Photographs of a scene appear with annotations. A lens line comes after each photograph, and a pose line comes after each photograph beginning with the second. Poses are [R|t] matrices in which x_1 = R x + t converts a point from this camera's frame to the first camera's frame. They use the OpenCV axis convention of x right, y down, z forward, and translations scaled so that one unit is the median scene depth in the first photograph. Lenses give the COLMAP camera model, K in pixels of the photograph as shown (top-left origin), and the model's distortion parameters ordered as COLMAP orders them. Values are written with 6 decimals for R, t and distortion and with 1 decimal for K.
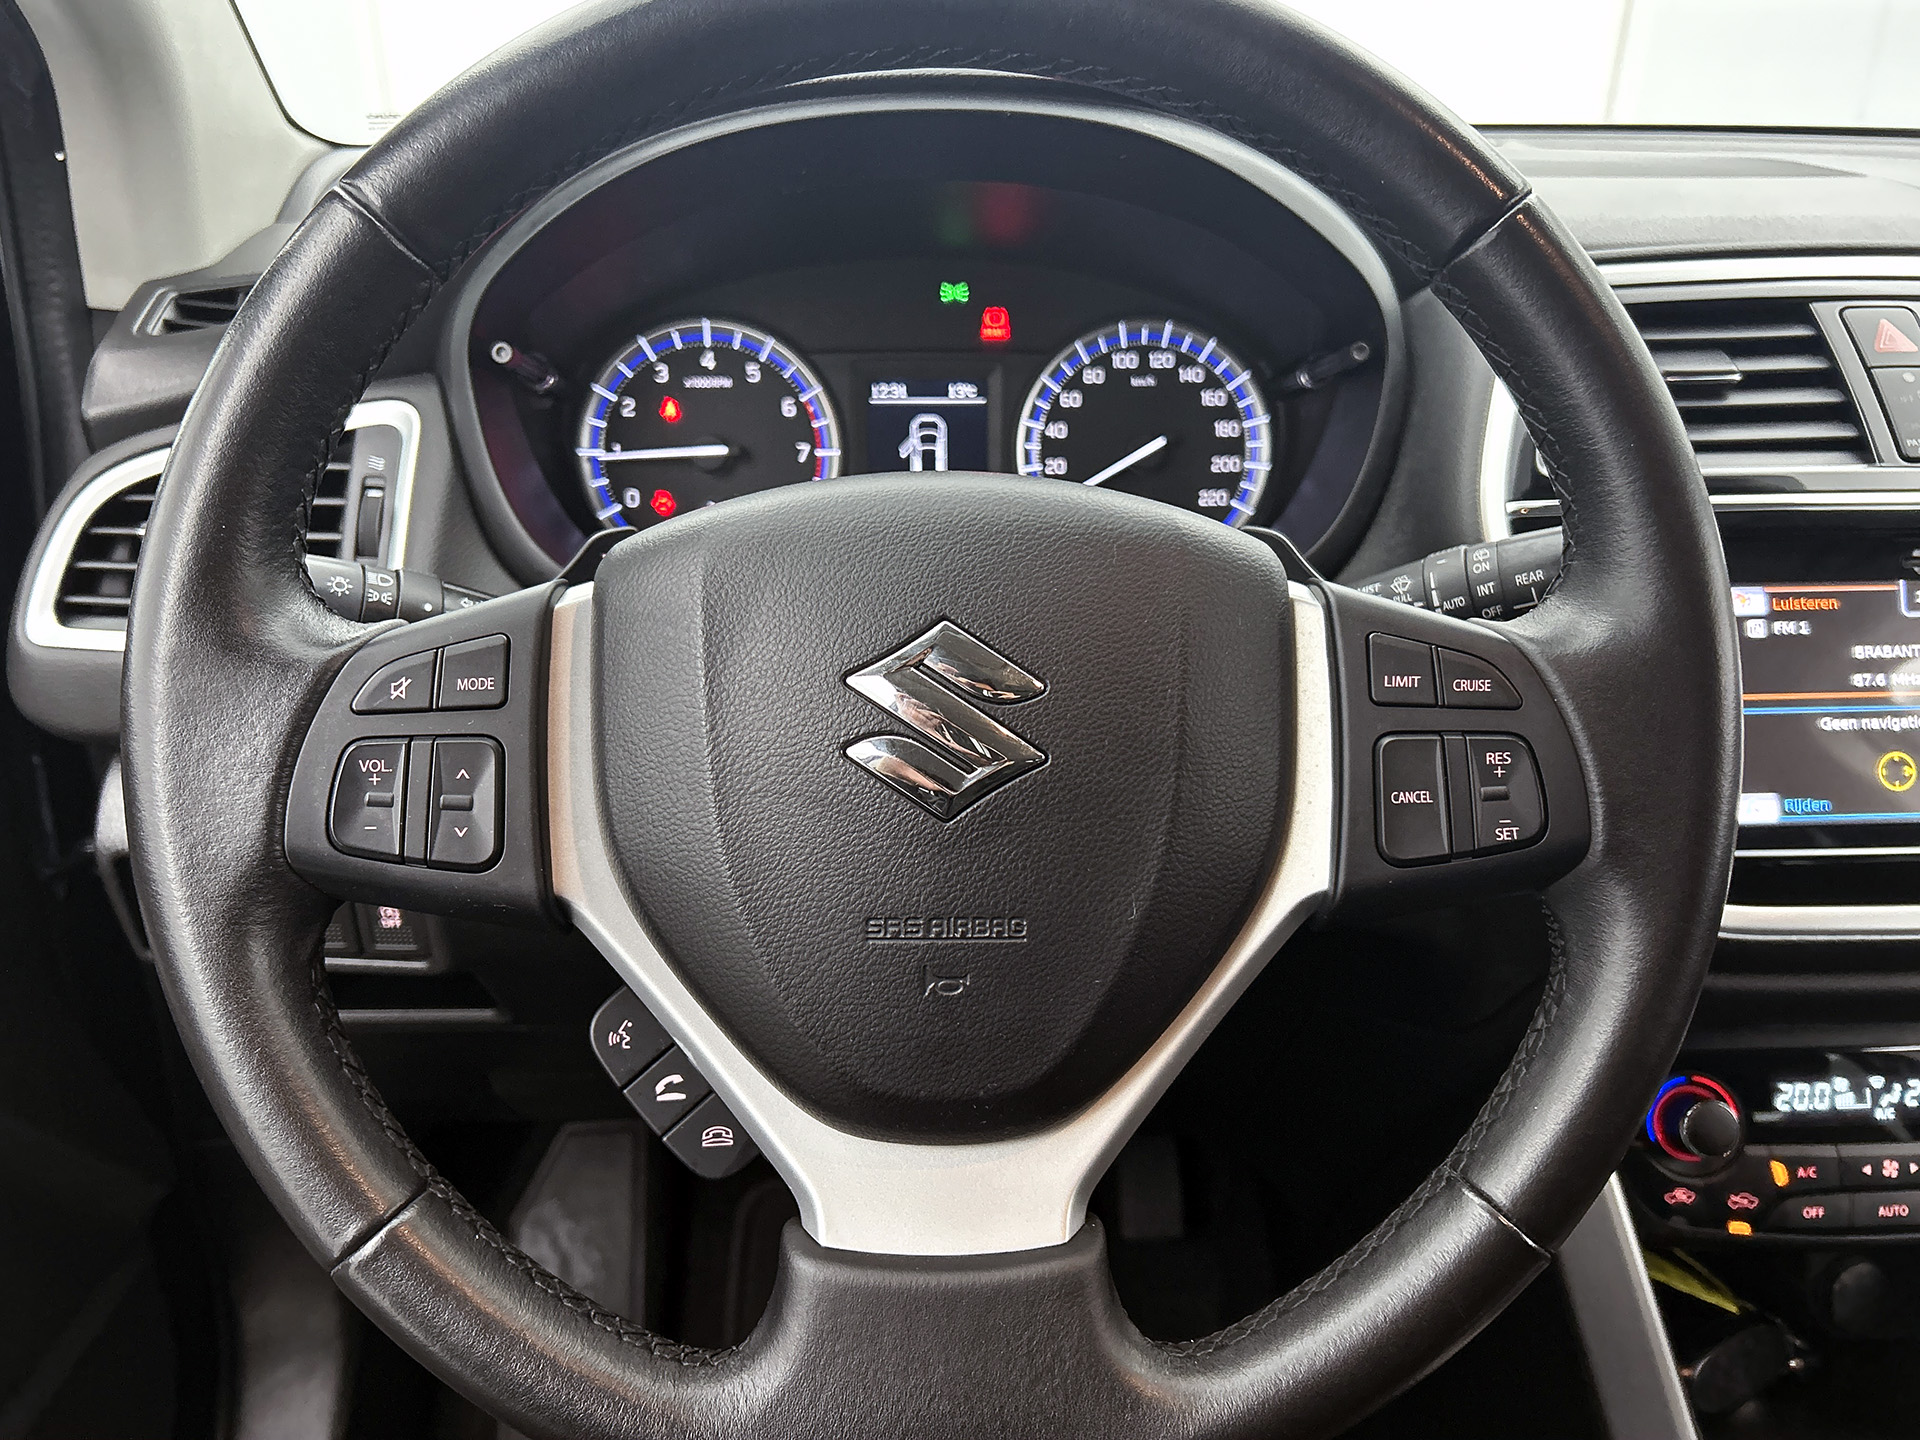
lens RADIAL K [[1541.3, 0, 968.4], [0, 1541.3, 717.2], [0, 0, 1]] dist [0.032593, -0.041725]
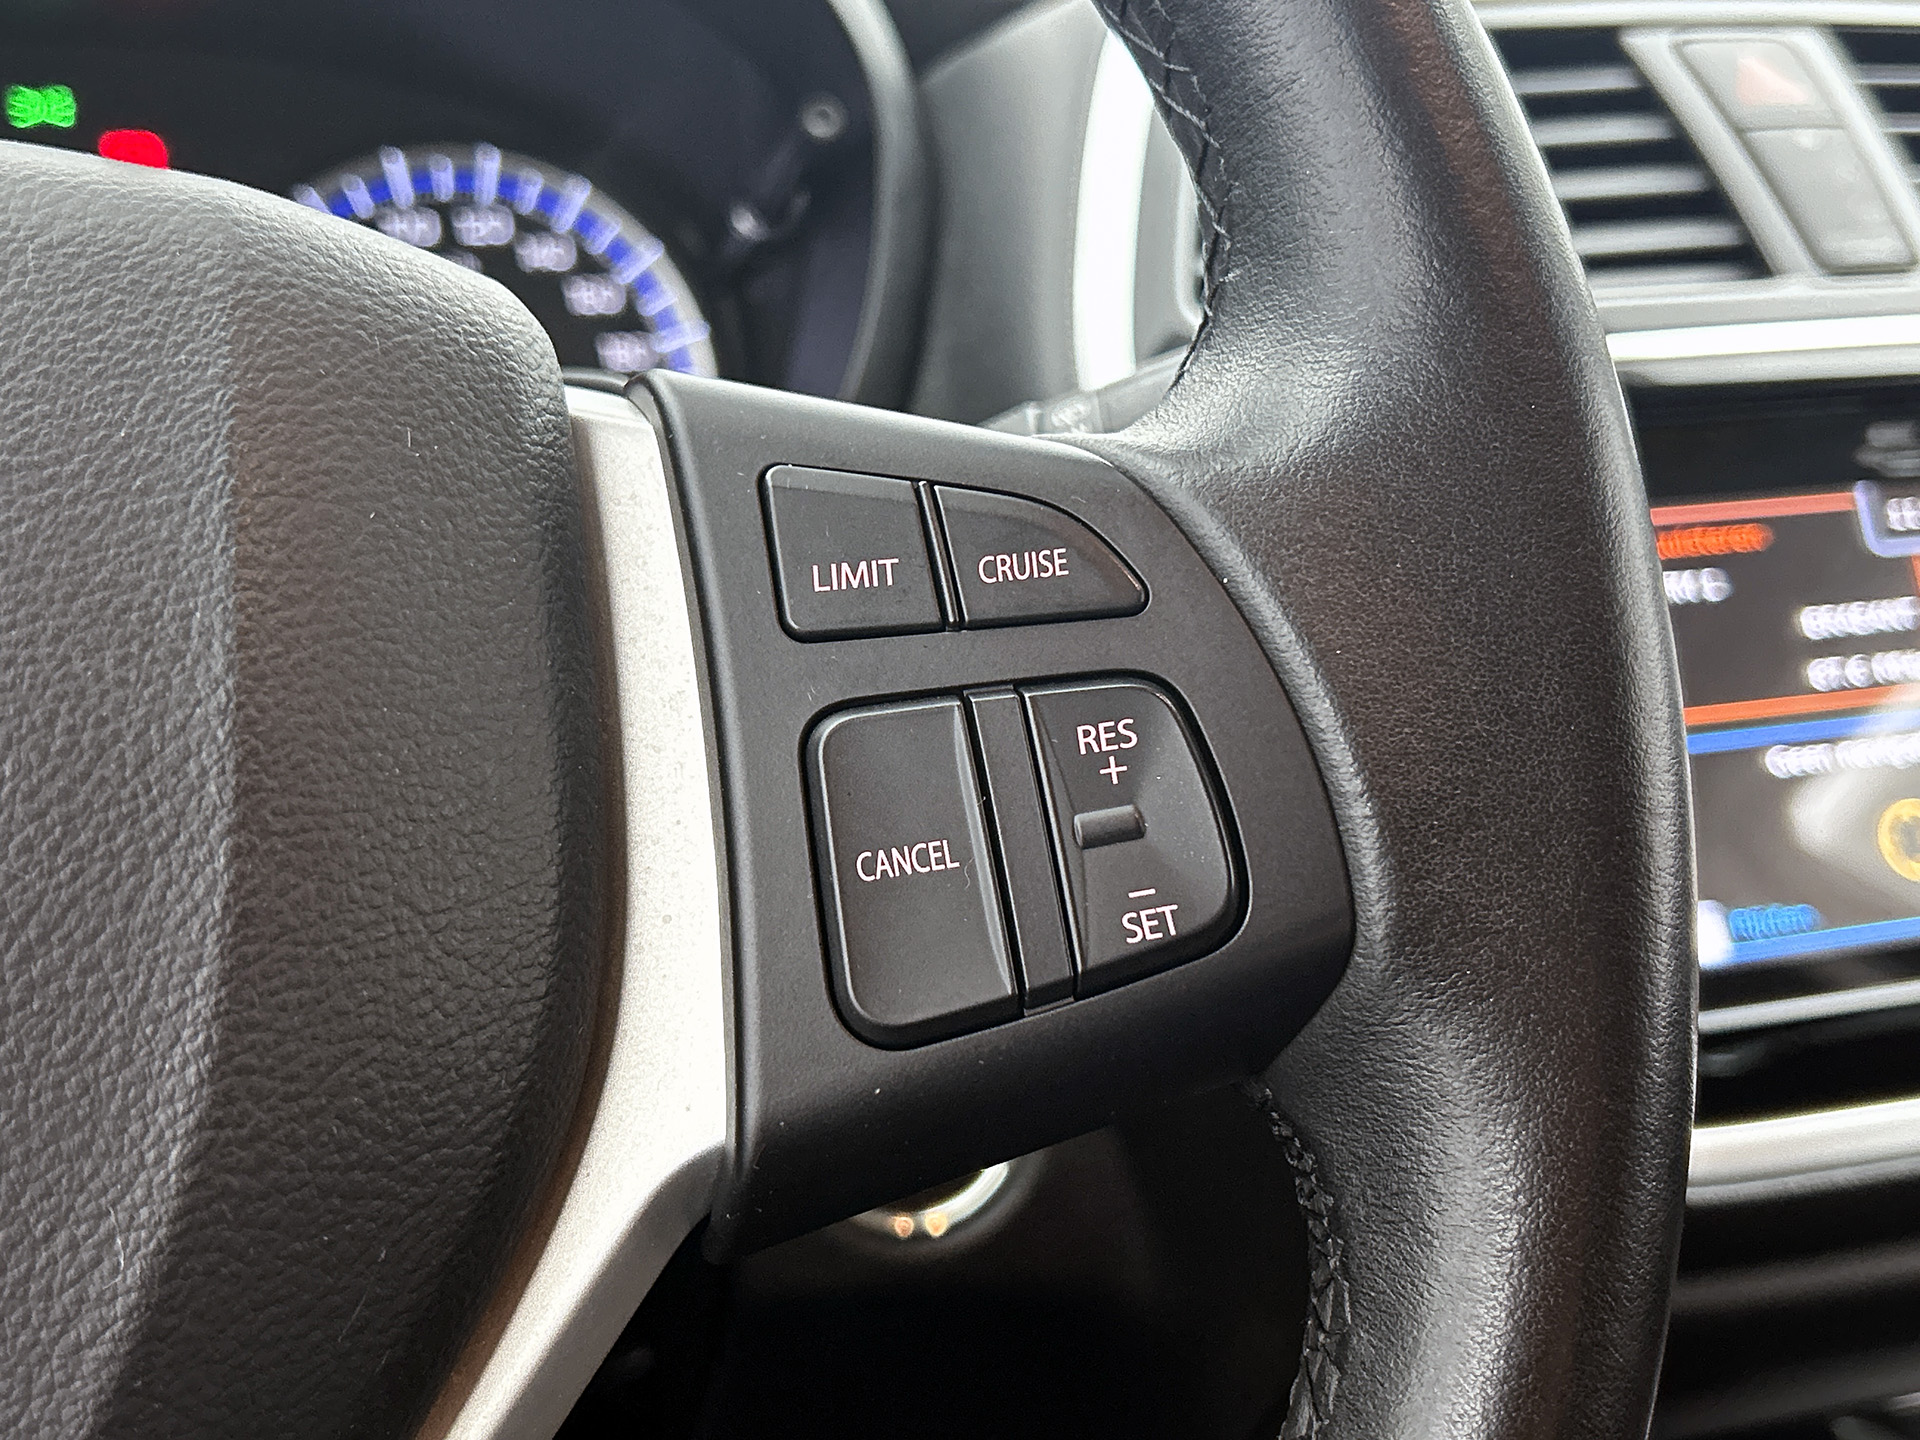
lens RADIAL K [[2320.5, 0, 999.3], [0, 2320.5, 655.8], [0, 0, 1]] dist [0.029321, 0.000000]
pose [[0.971103, -0.075974, 0.226246, 0.118137], [0.115966, 0.978755, -0.169086, 0.065795], [-0.208594, 0.190437, 0.959282, 0.280338]]
